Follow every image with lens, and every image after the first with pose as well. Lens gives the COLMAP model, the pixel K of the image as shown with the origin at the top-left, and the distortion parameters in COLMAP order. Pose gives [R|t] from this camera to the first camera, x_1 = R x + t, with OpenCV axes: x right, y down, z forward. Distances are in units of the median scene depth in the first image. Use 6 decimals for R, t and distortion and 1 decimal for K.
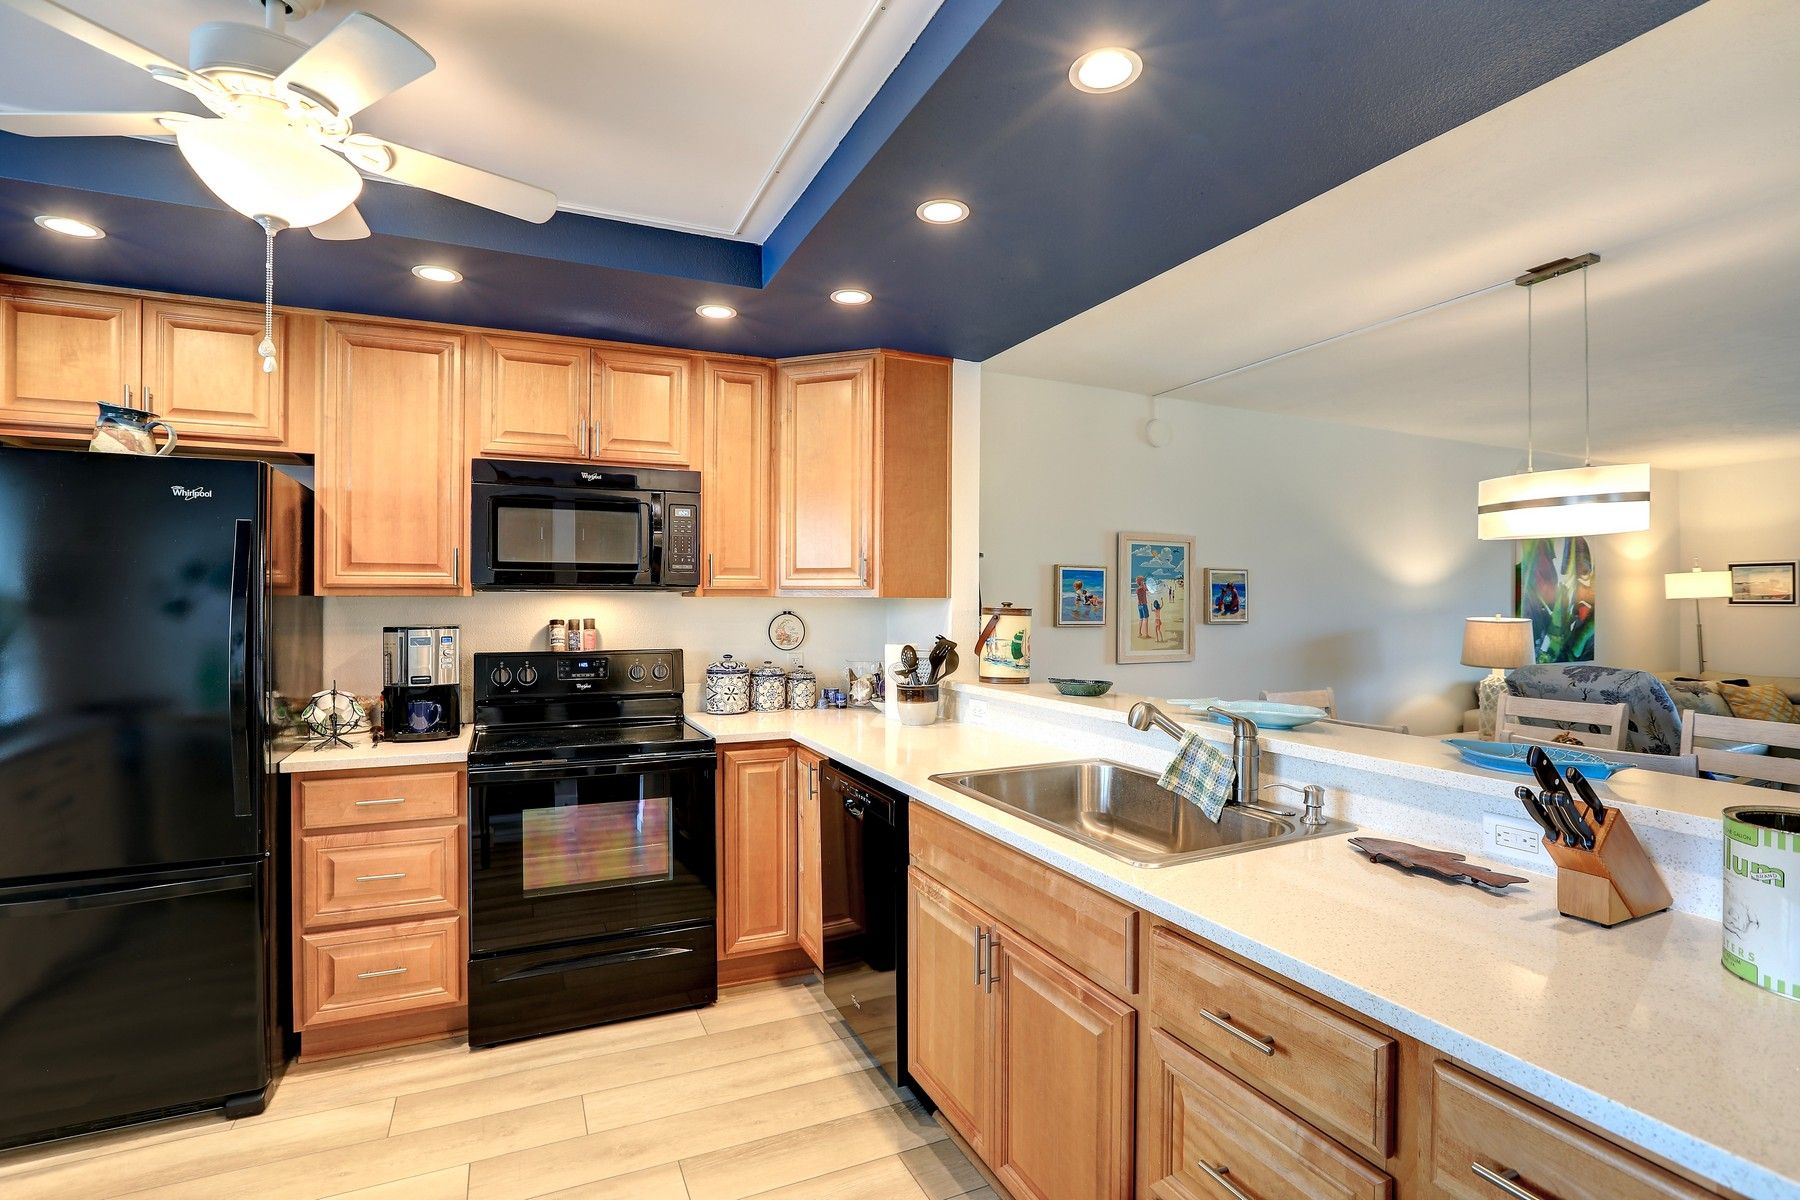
lens RADIAL K [[852.4, 0, 904.5], [0, 852.4, 603.5], [0, 0, 1]] dist [-0.041074, 0.010904]
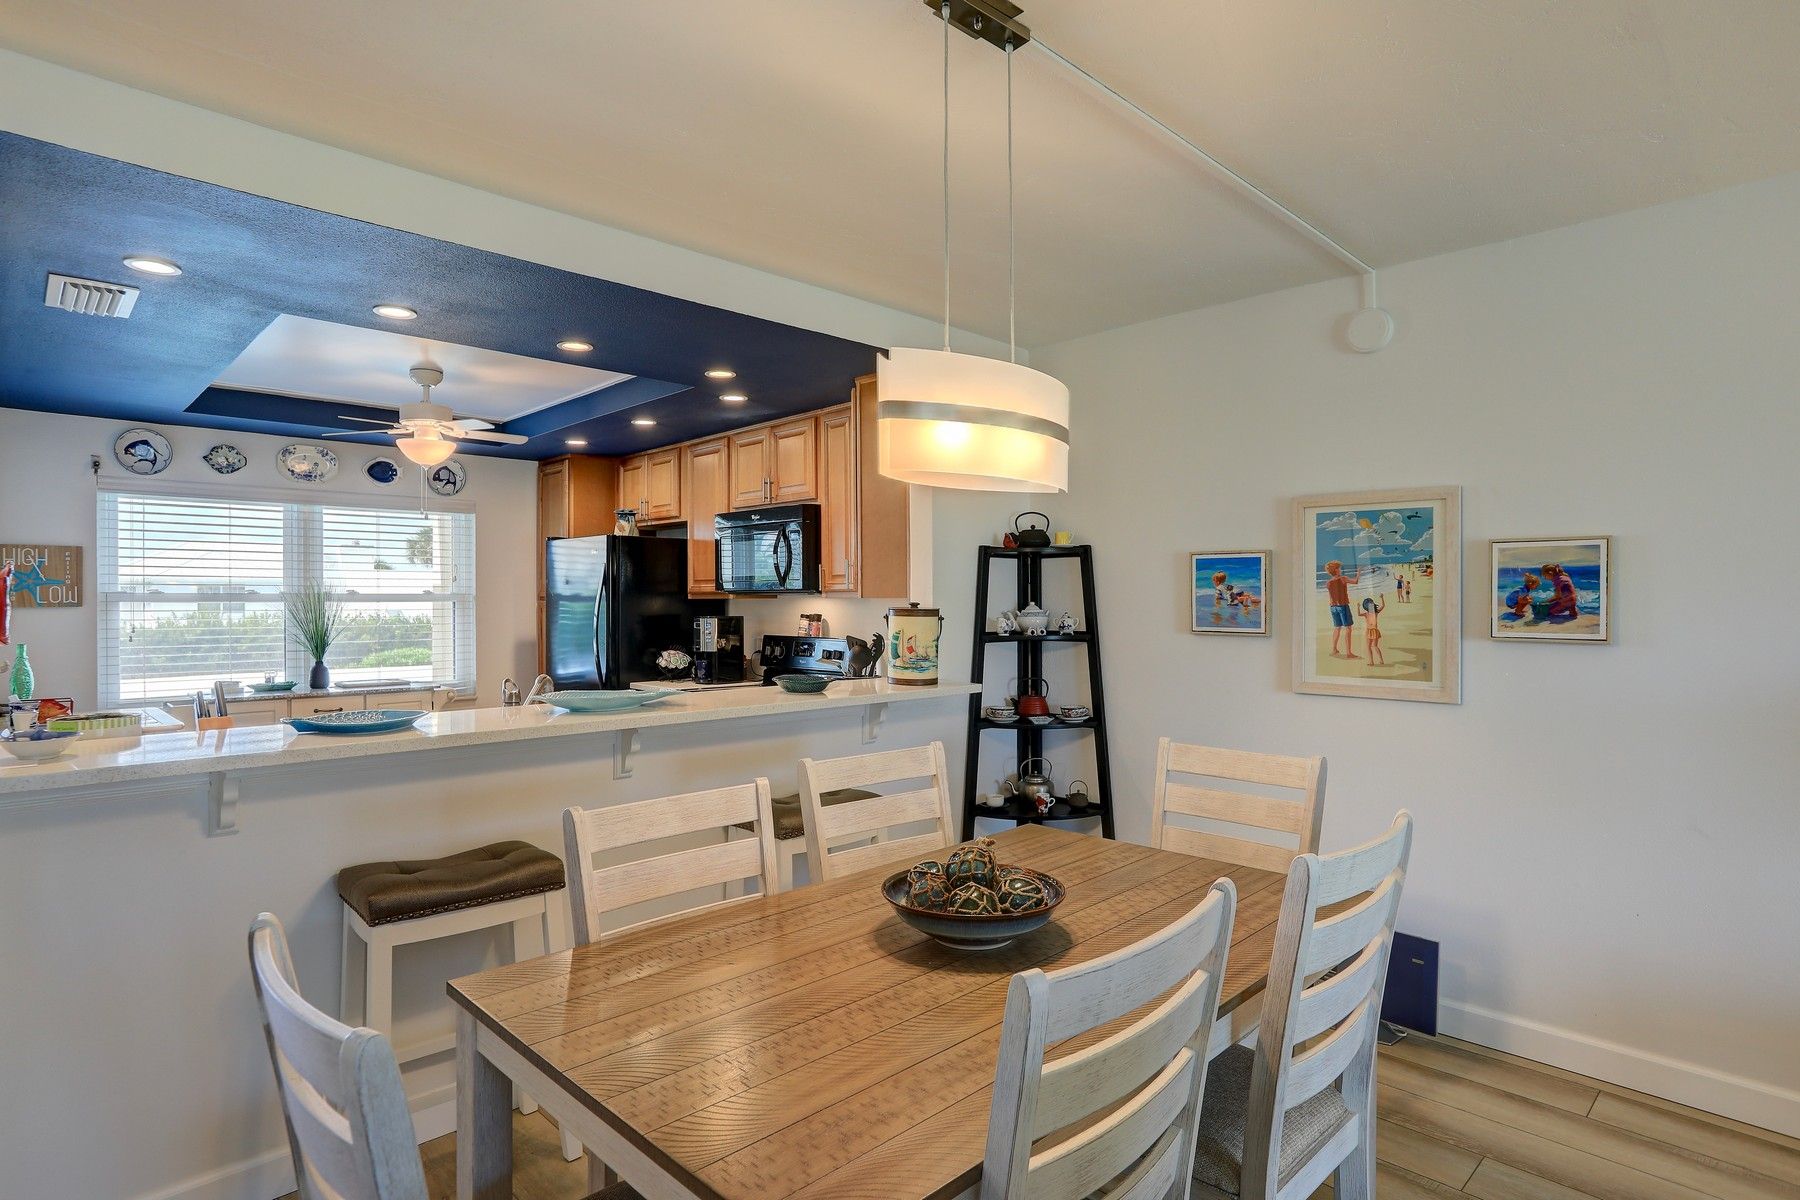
lens RADIAL K [[946.2, 0, 914.2], [0, 946.2, 605.5], [0, 0, 1]] dist [-0.039601, 0.016559]
pose [[0.340807, 0.003698, -0.940126, 1.245818], [0.000272, 0.999992, 0.004032, -0.002265], [0.940133, -0.001630, 0.340803, 0.675394]]
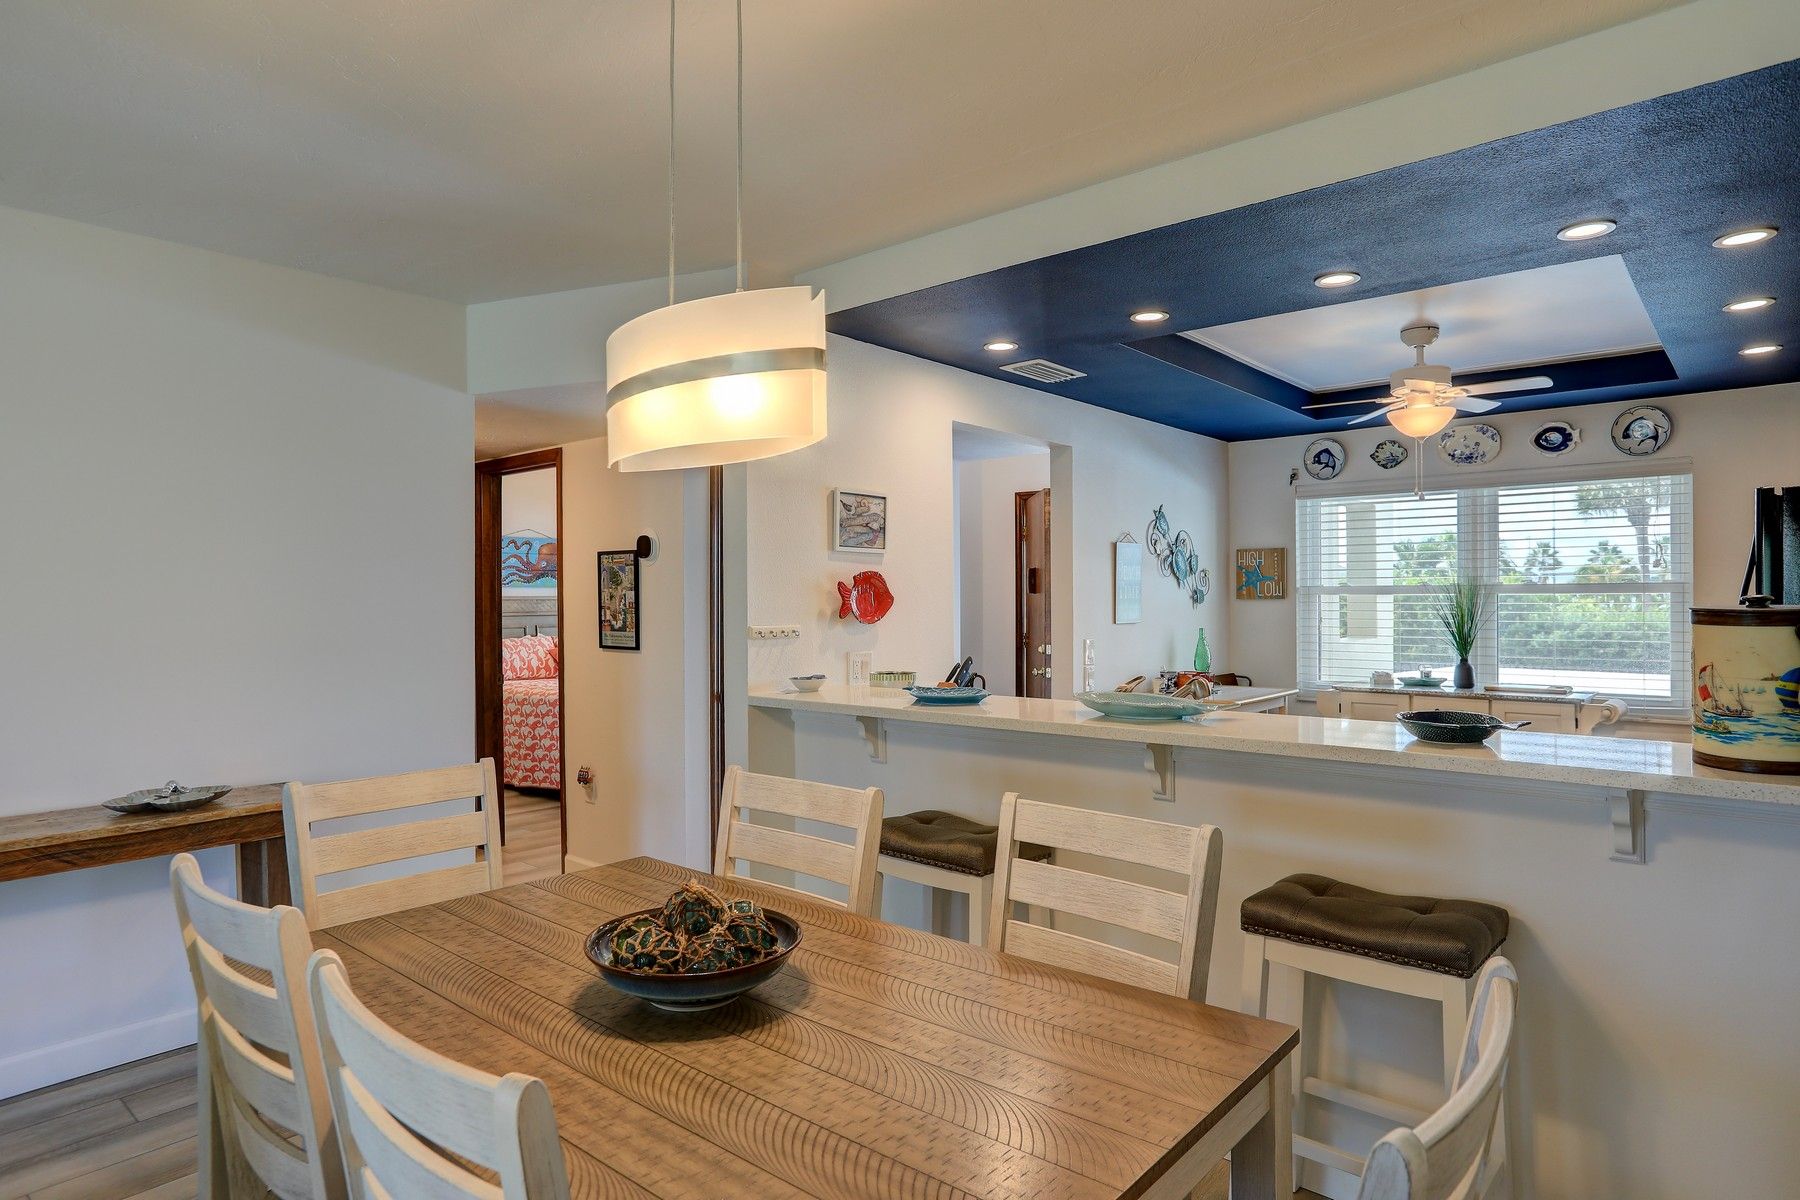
lens RADIAL K [[1030.6, 0, 894.7], [0, 1030.6, 596.4], [0, 0, 1]] dist [-0.023453, 0.001433]
pose [[-0.915528, 0.003447, -0.402240, 0.838293], [0.003538, 0.999994, 0.000516, -0.002816], [0.402239, -0.000951, -0.915534, 1.427331]]
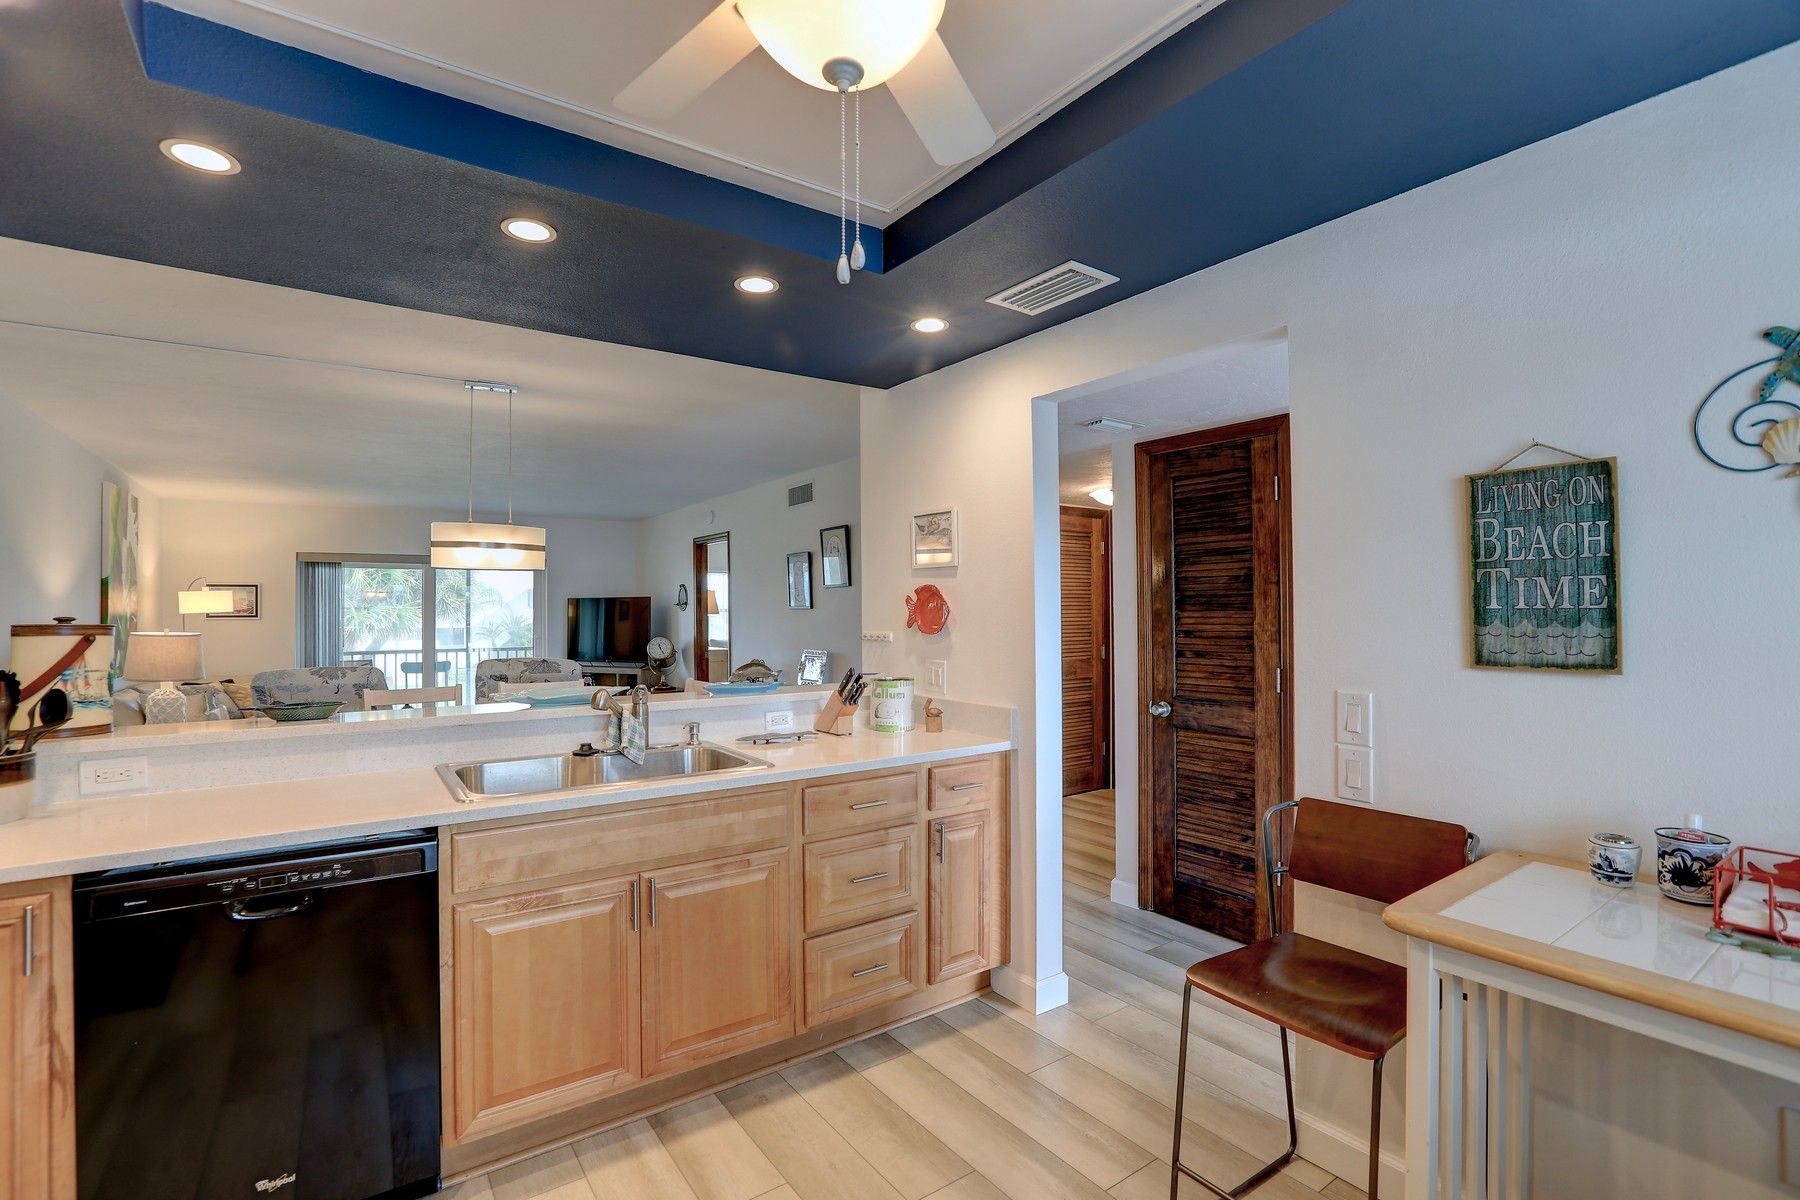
lens RADIAL K [[817.6, 0, 898.4], [0, 817.6, 602.6], [0, 0, 1]] dist [-0.040999, 0.009743]
pose [[-0.171107, 0.011422, 0.985186, -0.662914], [0.009784, 0.999903, -0.009893, -0.000150], [-0.985204, 0.007947, -0.171202, 0.491387]]
